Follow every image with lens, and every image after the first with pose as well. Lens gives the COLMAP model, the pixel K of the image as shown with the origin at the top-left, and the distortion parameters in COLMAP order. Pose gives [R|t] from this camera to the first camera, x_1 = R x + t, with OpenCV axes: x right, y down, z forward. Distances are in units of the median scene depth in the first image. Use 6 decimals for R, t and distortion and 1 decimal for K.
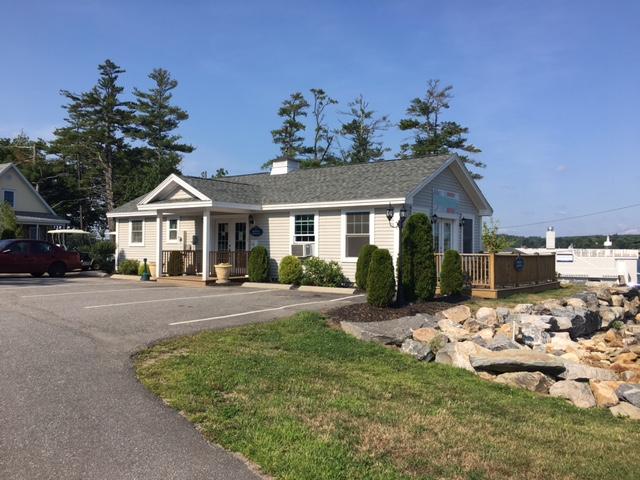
lens RADIAL K [[537.5, 0, 320.0], [0, 537.5, 240.0], [0, 0, 1]] dist [0.051211, -0.014243]
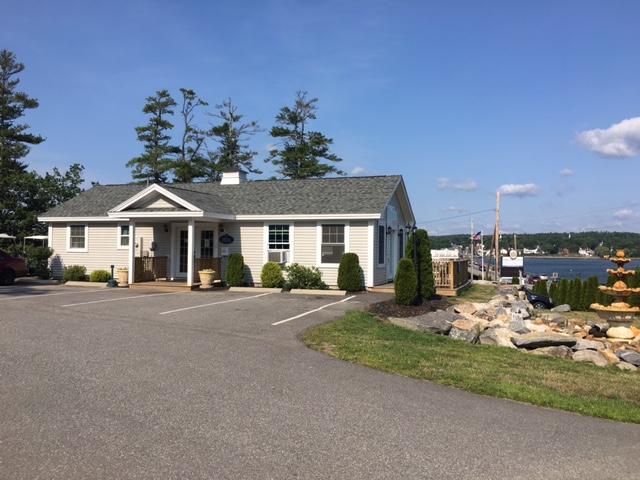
lens RADIAL K [[537.5, 0, 320.0], [0, 537.5, 240.0], [0, 0, 1]] dist [0.051211, -0.014243]
pose [[0.954881, 0.006448, 0.296918, -0.215231], [-0.006537, 0.999978, -0.000693, -0.012280], [-0.296916, -0.001279, 0.954903, -0.067813]]
